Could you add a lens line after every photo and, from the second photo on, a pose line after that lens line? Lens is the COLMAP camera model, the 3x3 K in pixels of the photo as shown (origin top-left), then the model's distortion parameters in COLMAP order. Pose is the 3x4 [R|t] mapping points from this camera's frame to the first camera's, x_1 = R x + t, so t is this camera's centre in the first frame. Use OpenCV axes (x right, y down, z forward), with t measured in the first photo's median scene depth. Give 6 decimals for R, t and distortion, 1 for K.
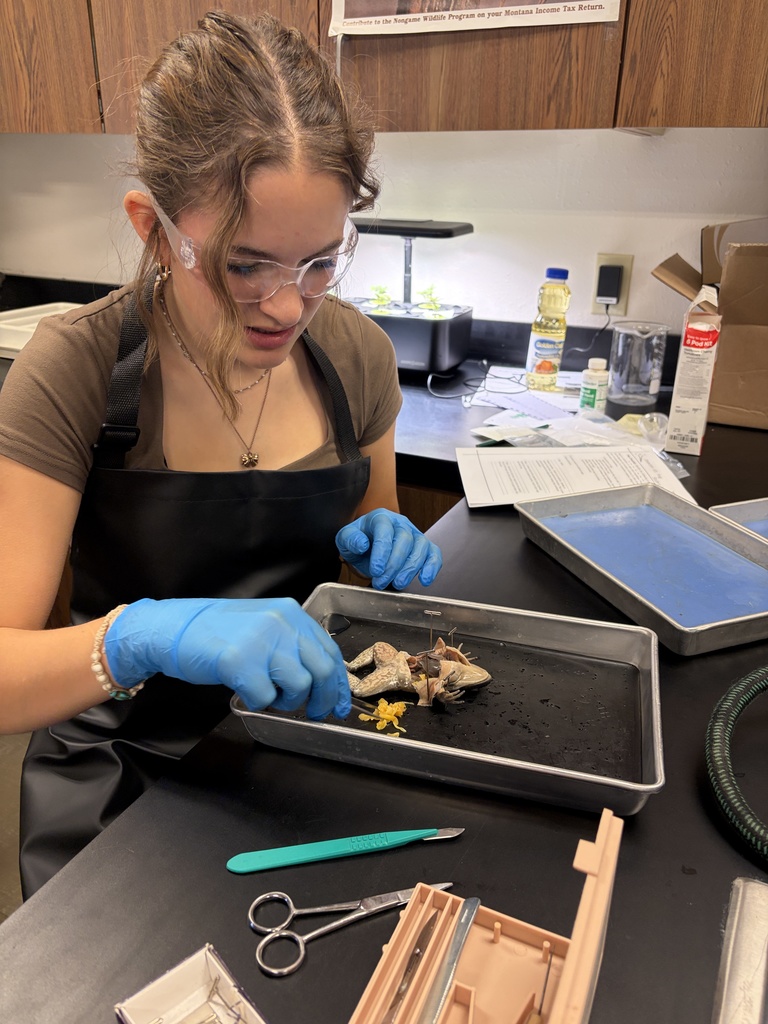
lens RADIAL K [[771.5, 0, 383.4], [0, 771.5, 510.5], [0, 0, 1]] dist [0.001212, -0.021162]
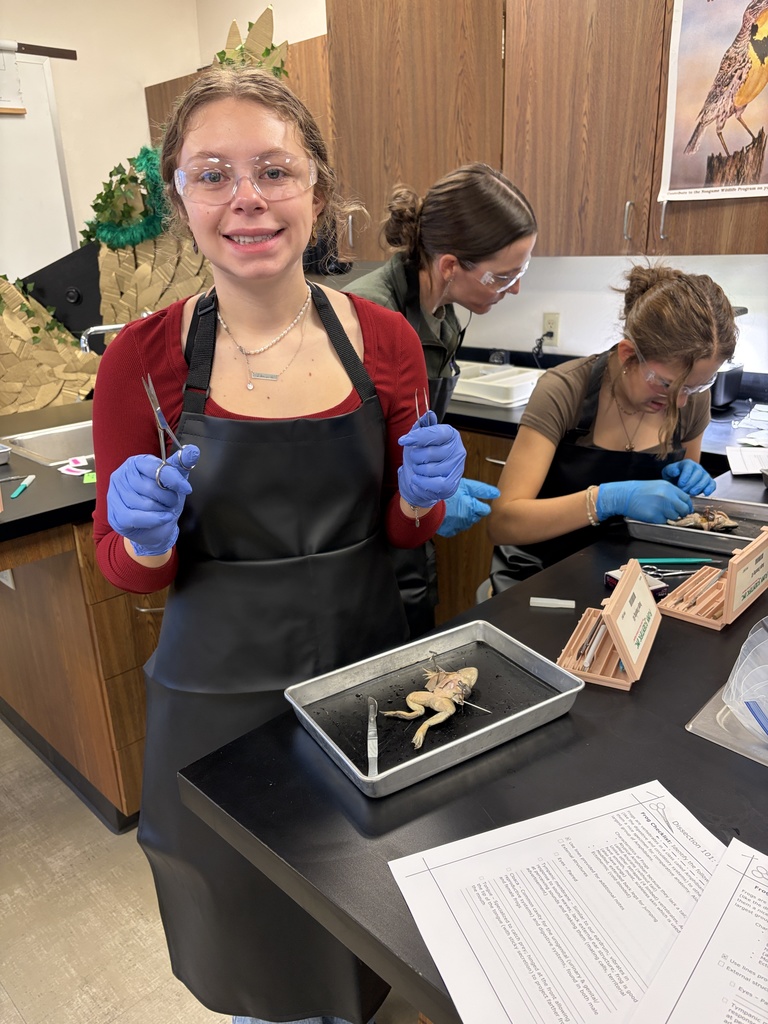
lens RADIAL K [[771.5, 0, 385.5], [0, 771.5, 508.8], [0, 0, 1]] dist [0.001212, -0.021162]
pose [[0.949451, 0.067619, -0.306547, -0.074771], [-0.077769, 0.996750, -0.021004, 0.112585], [0.304130, 0.043782, 0.951624, -0.704690]]
